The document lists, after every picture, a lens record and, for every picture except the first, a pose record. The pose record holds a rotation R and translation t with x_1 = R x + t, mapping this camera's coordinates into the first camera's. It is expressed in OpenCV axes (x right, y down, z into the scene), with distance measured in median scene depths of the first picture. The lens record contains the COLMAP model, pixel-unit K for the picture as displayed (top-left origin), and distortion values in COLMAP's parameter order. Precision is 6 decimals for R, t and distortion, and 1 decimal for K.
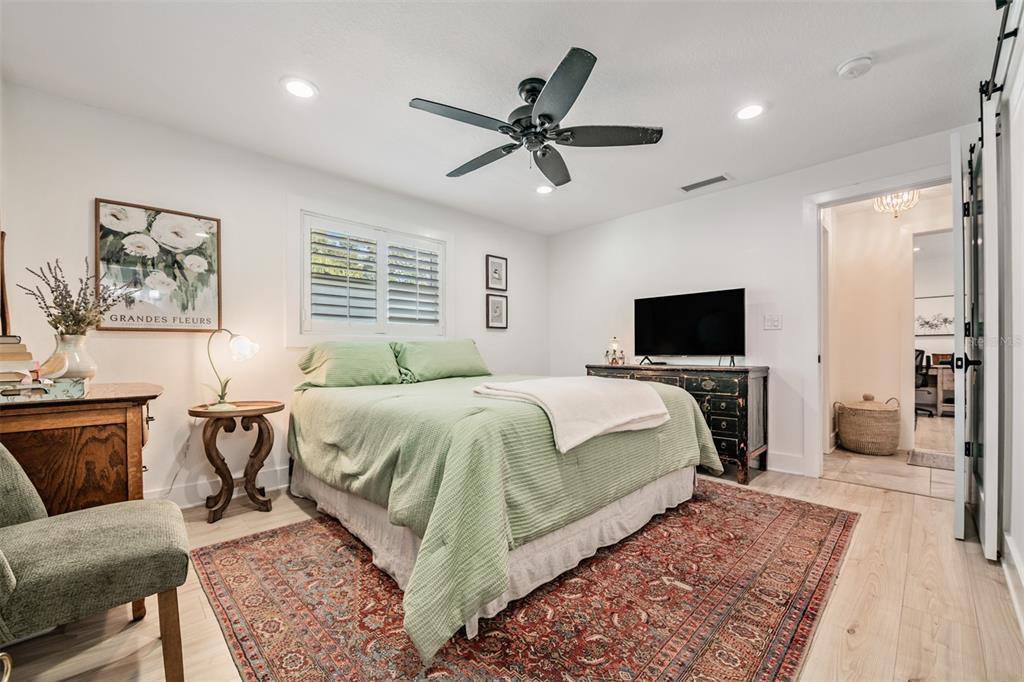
lens RADIAL K [[404.7, 0, 511.5], [0, 404.7, 350.6], [0, 0, 1]] dist [-0.008211, 0.000074]
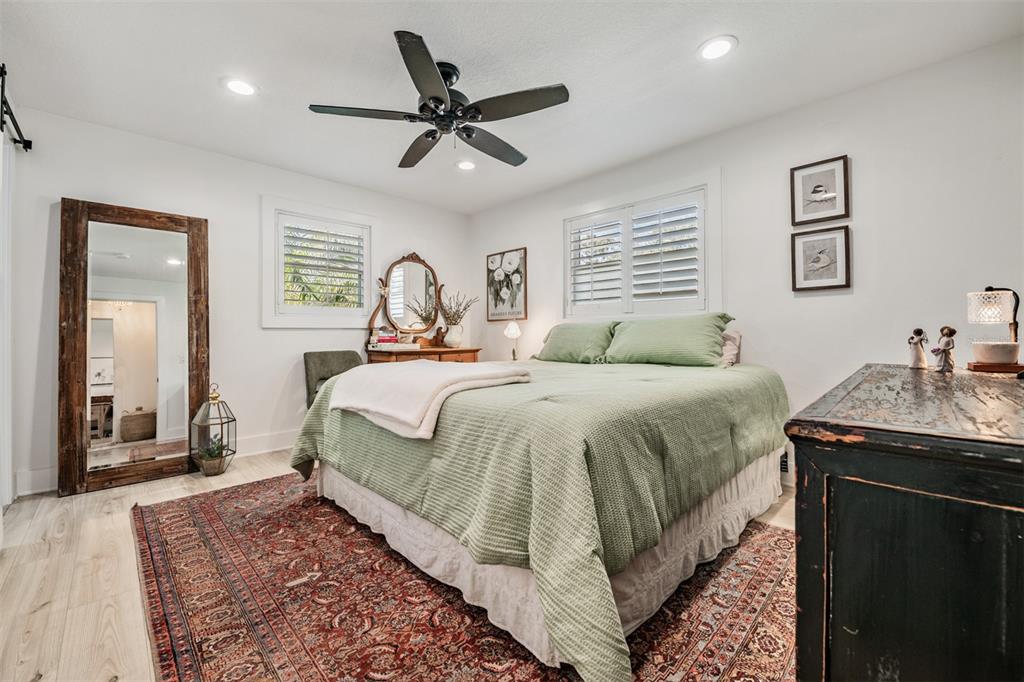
lens RADIAL K [[404.7, 0, 505.4], [0, 404.7, 325.6], [0, 0, 1]] dist [-0.008211, 0.000074]
pose [[0.013220, -0.012064, -0.999840, 1.064424], [0.009947, 0.999879, -0.011933, -0.004621], [0.999863, -0.009787, 0.013339, 1.137182]]
